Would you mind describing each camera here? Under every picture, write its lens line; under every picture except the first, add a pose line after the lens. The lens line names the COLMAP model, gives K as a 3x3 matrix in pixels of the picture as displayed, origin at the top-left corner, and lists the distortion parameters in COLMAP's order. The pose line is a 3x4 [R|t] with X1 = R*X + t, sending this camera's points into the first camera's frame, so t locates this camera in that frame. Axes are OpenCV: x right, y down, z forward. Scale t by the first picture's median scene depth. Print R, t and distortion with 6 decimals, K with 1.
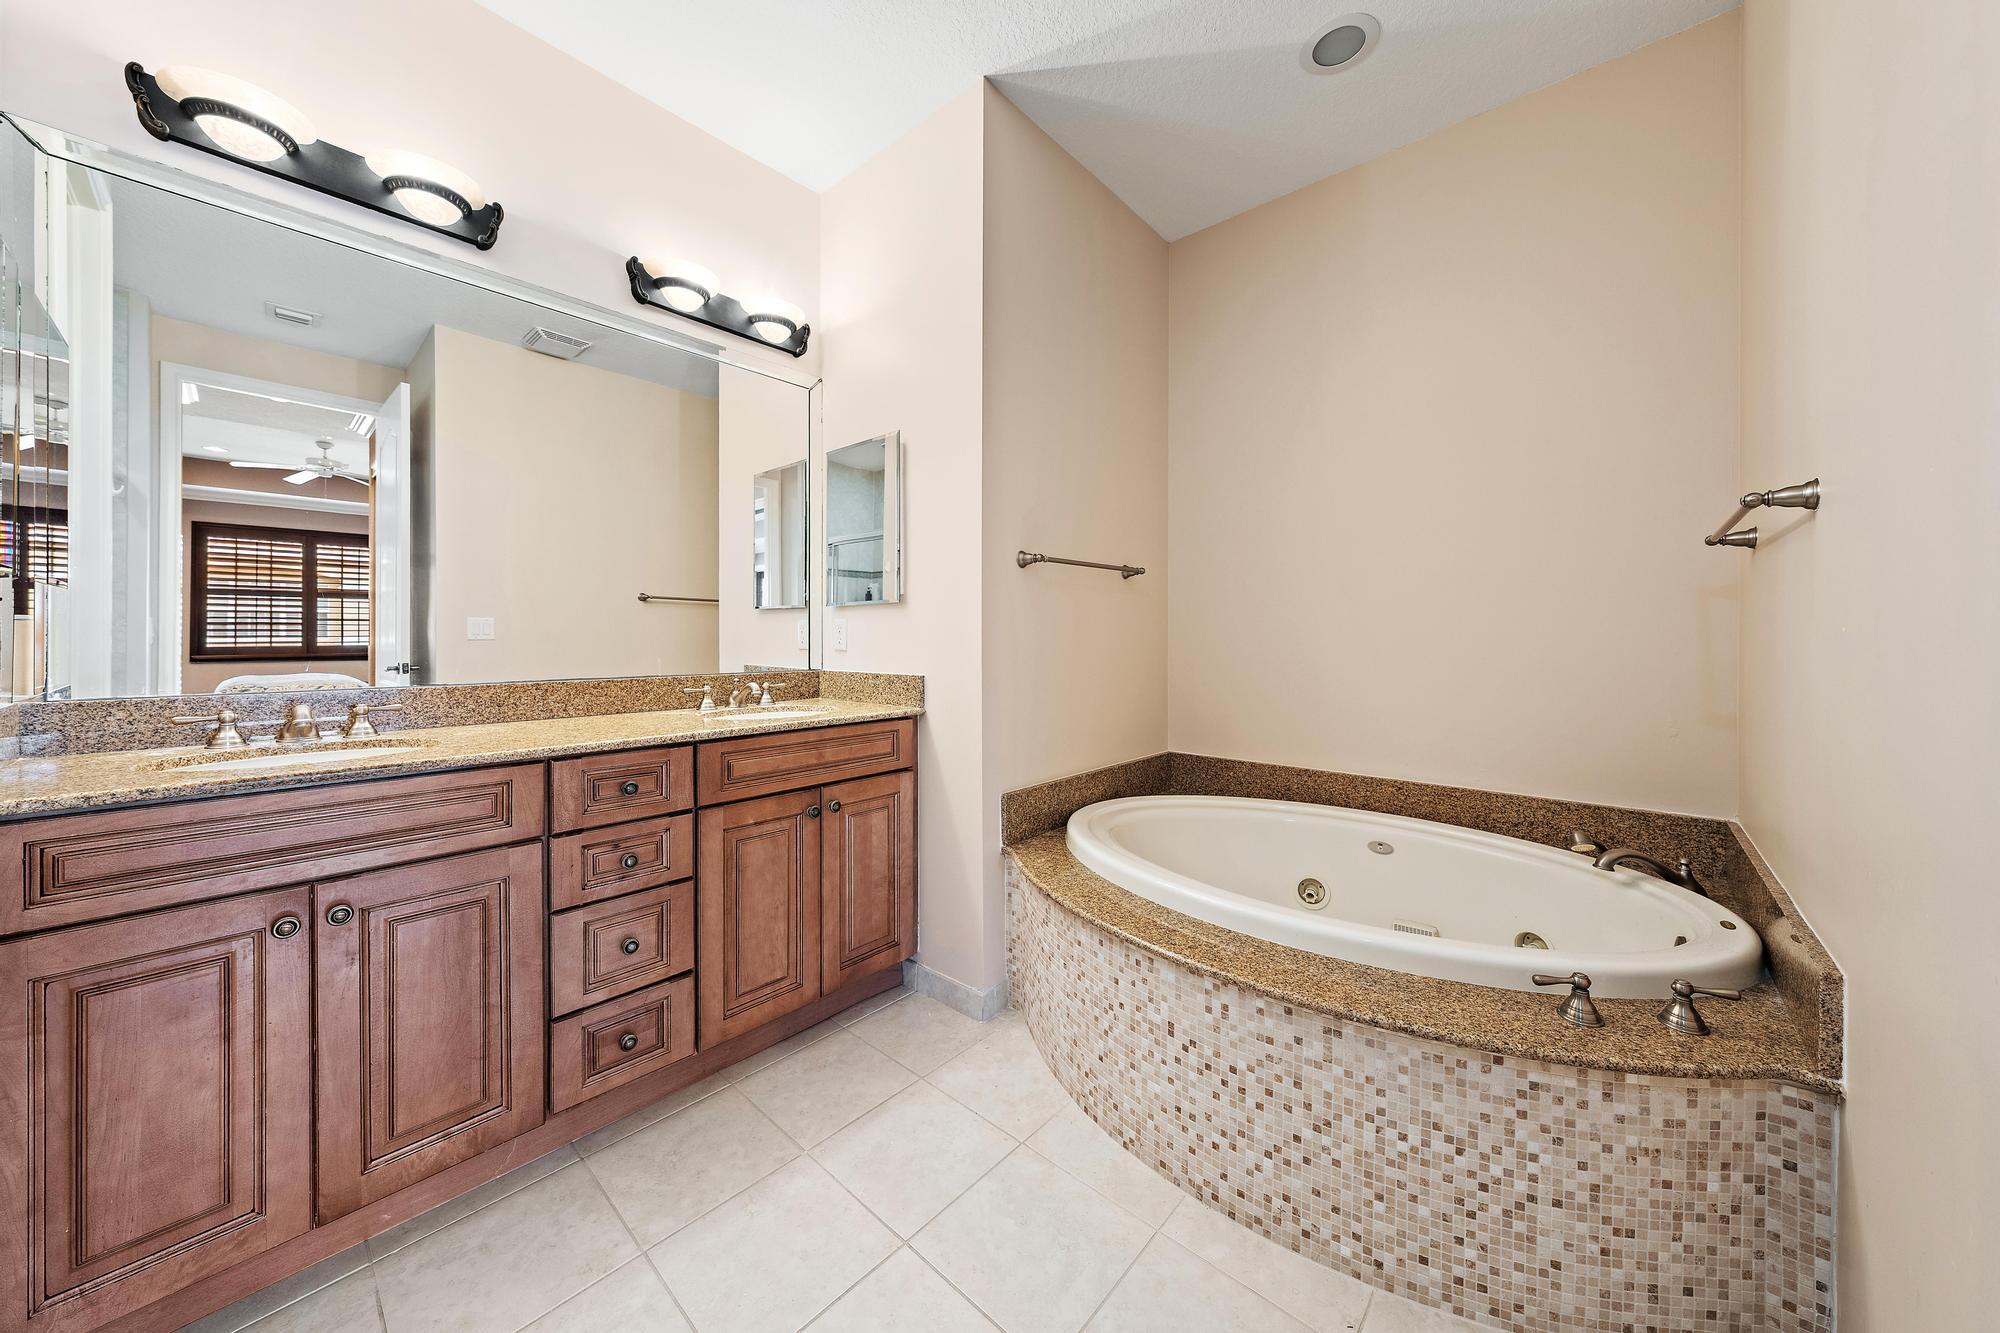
lens RADIAL K [[682.5, 0, 1001.5], [0, 682.5, 637.4], [0, 0, 1]] dist [-0.001802, -0.000018]
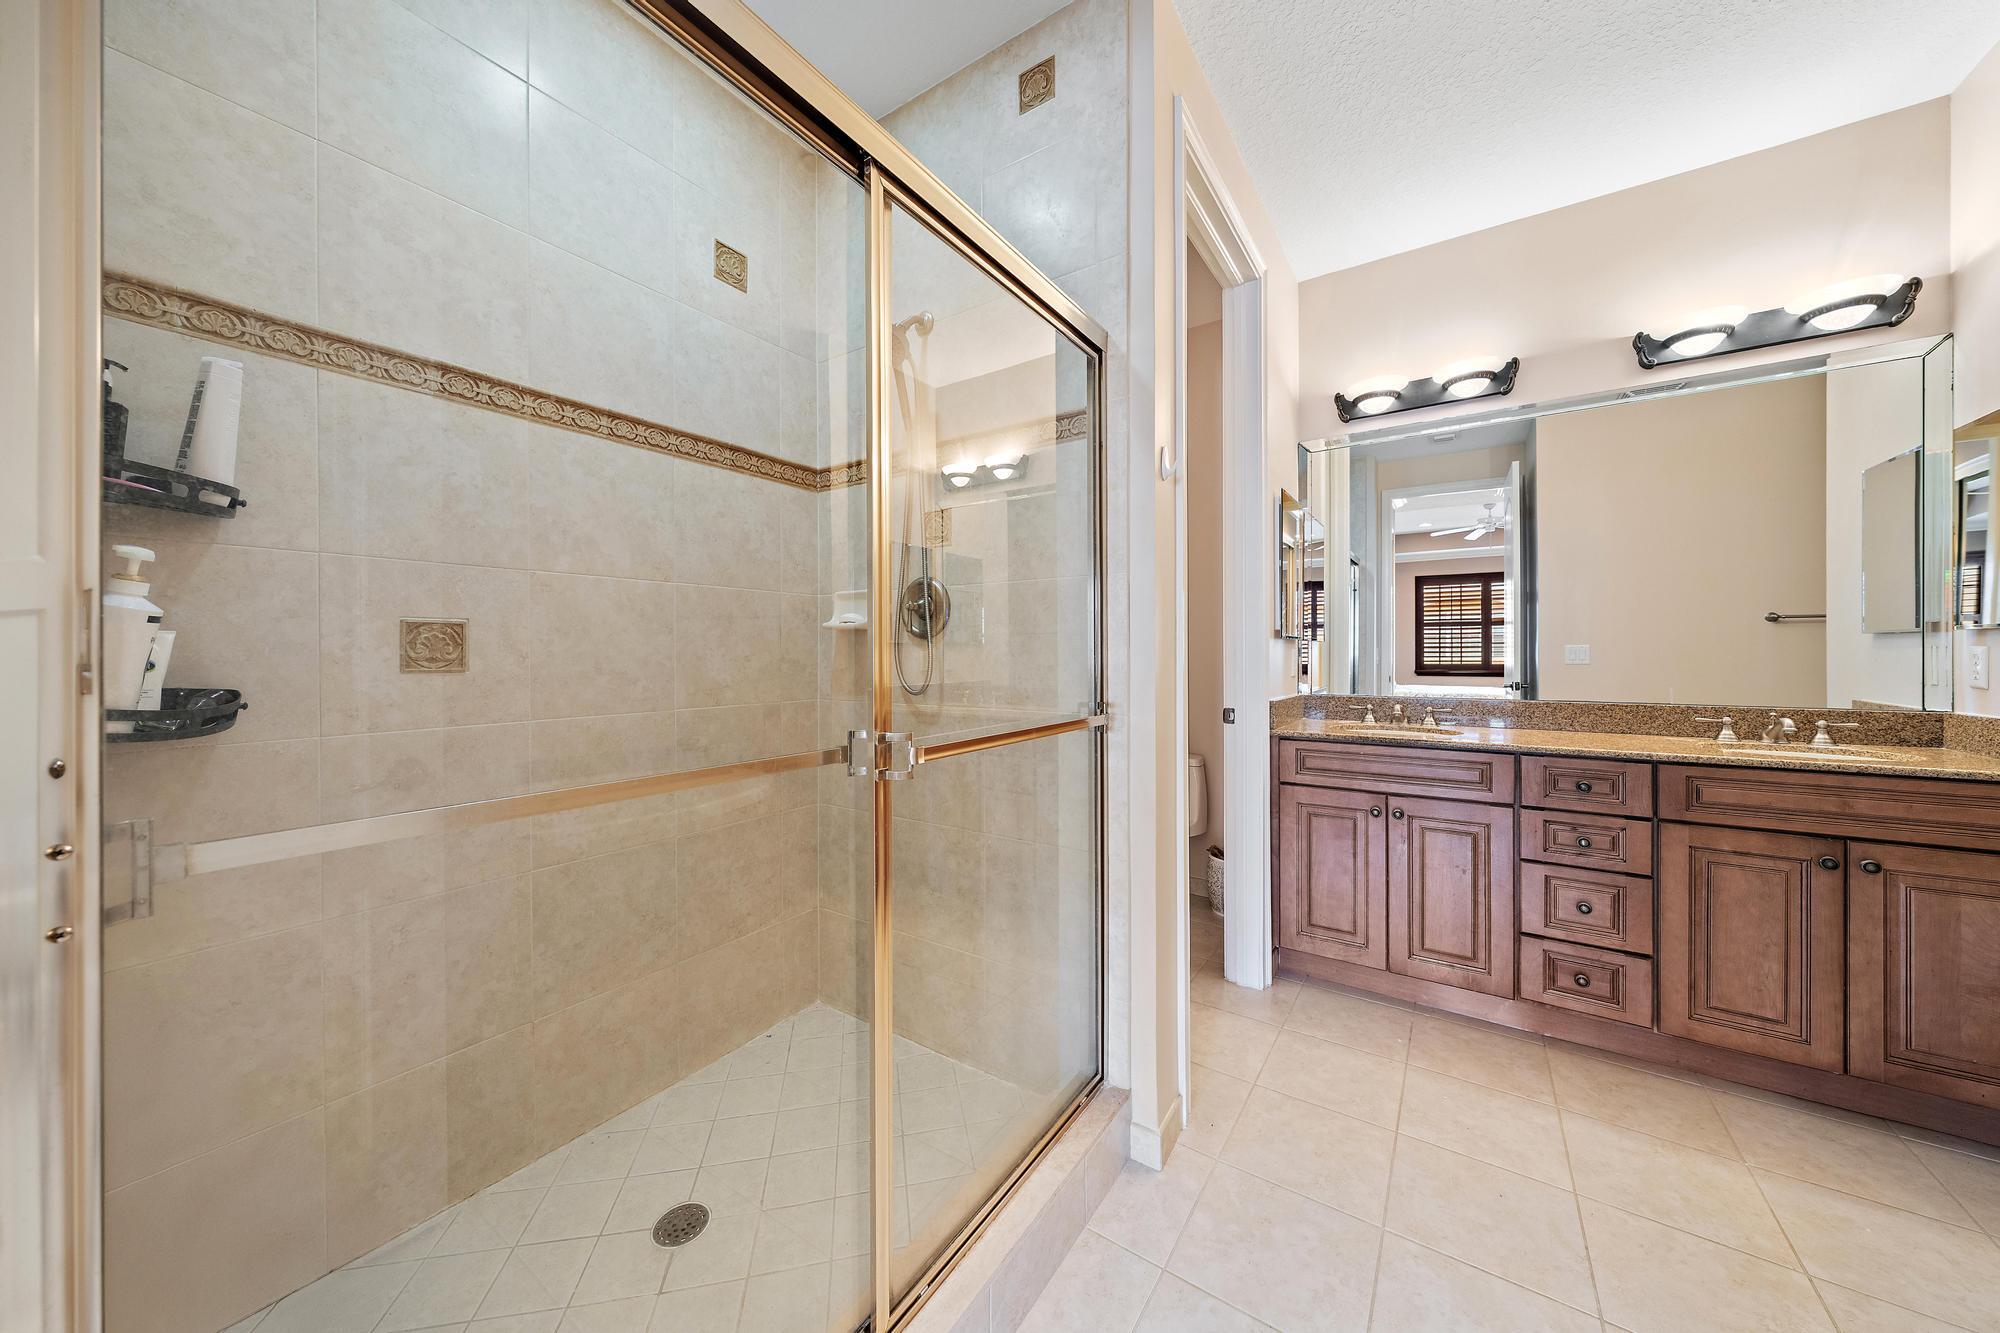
lens RADIAL K [[682.5, 0, 999.5], [0, 682.5, 657.6], [0, 0, 1]] dist [-0.001802, -0.000018]
pose [[0.131688, 0.003176, -0.991286, 0.573834], [0.001625, 0.999993, 0.003420, -0.030198], [0.991290, -0.002061, 0.131681, -0.265624]]
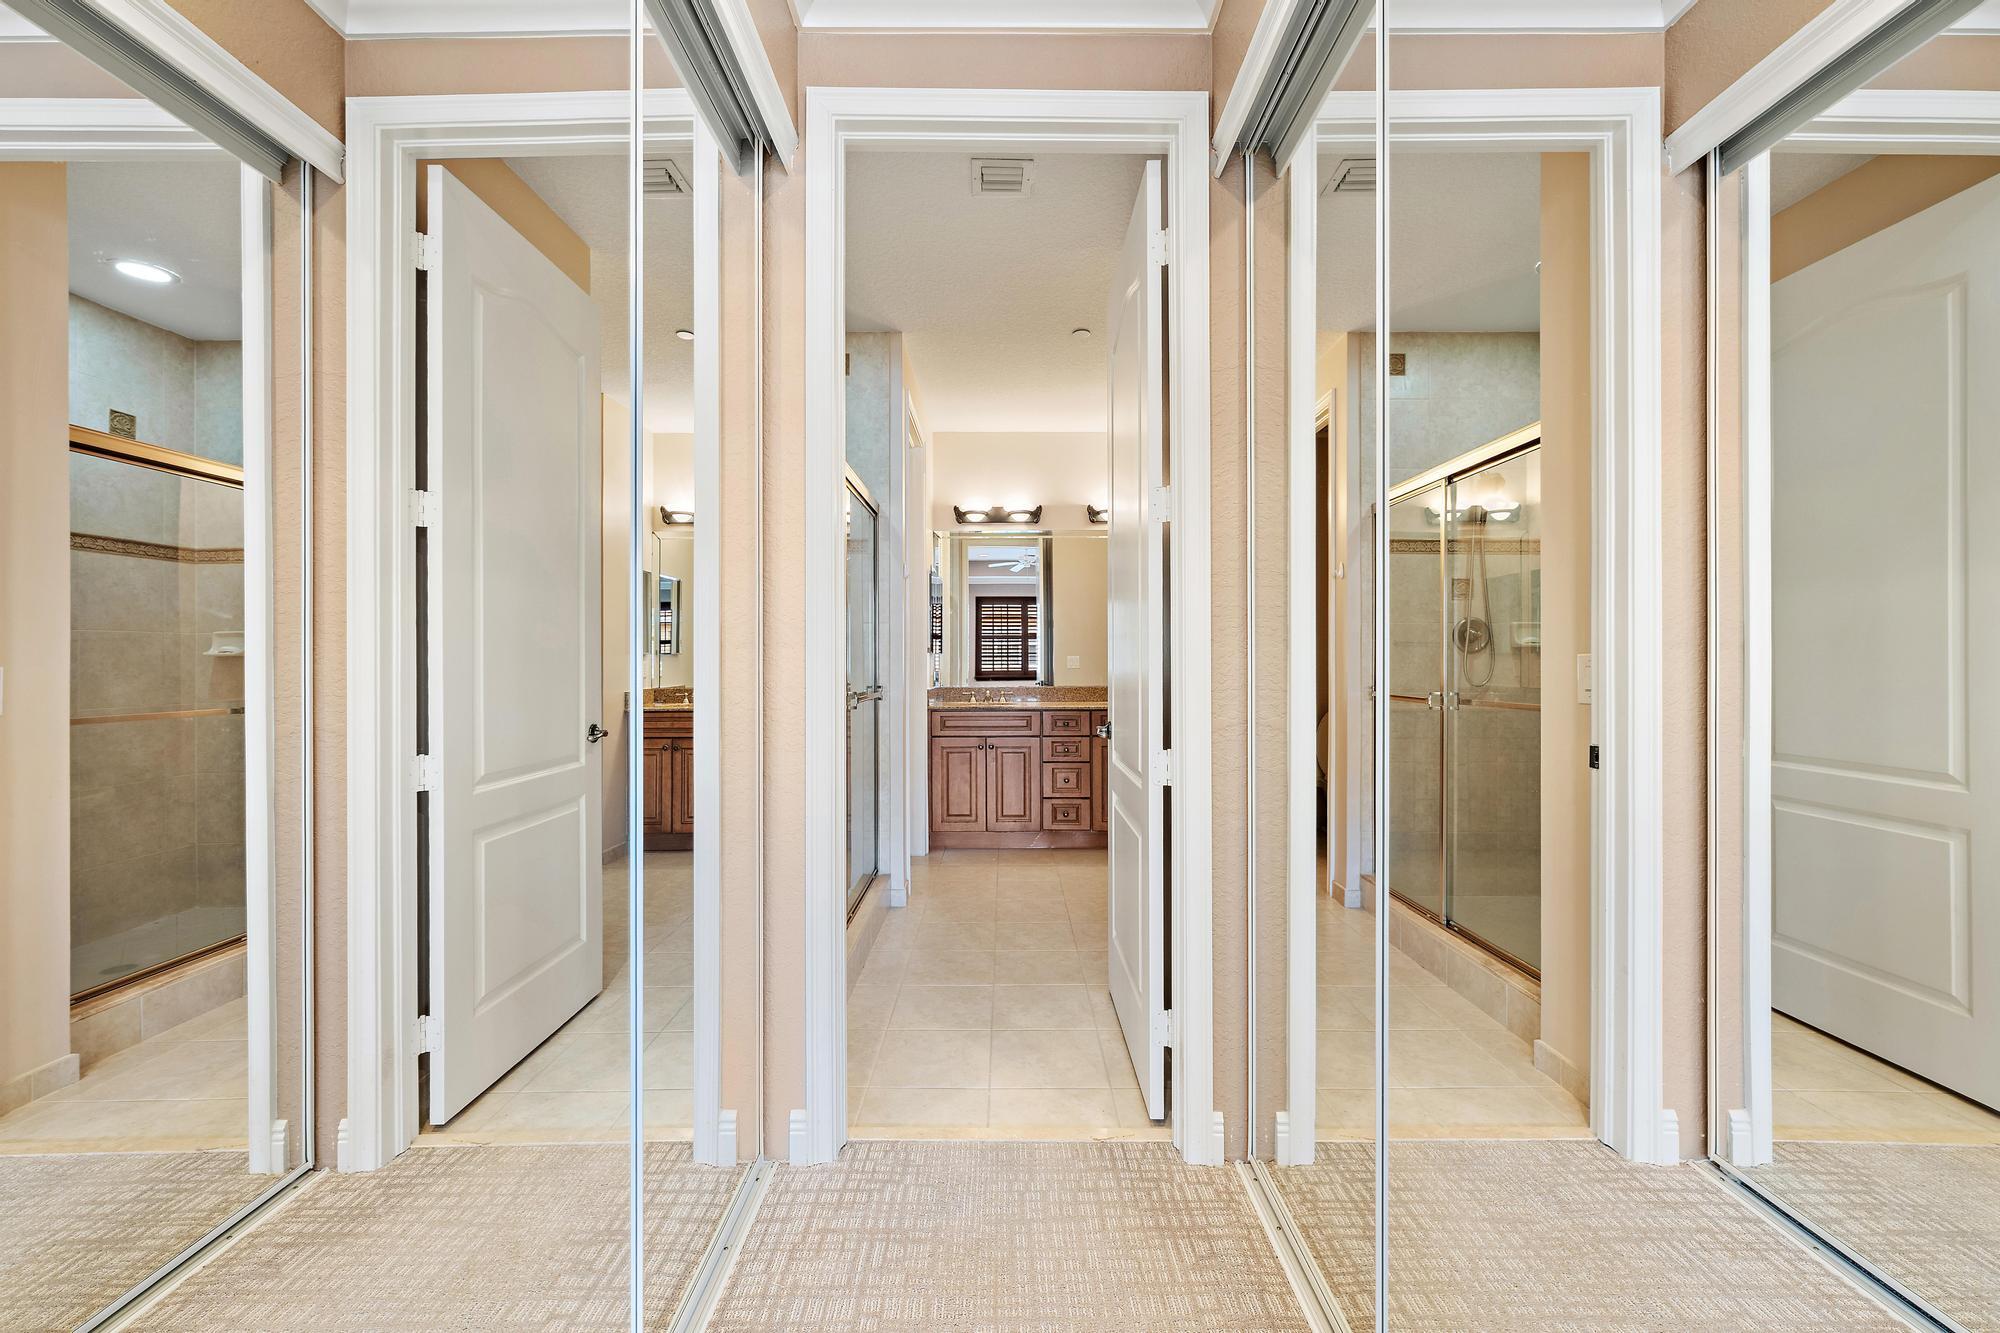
lens RADIAL K [[792.6, 0, 1011.9], [0, 792.6, 660.9], [0, 0, 1]] dist [-0.003601, 0.000482]
pose [[0.673337, -0.003241, -0.739329, 1.639097], [0.002558, 0.999995, -0.002054, -0.028707], [0.739332, -0.000508, 0.673341, -1.297150]]
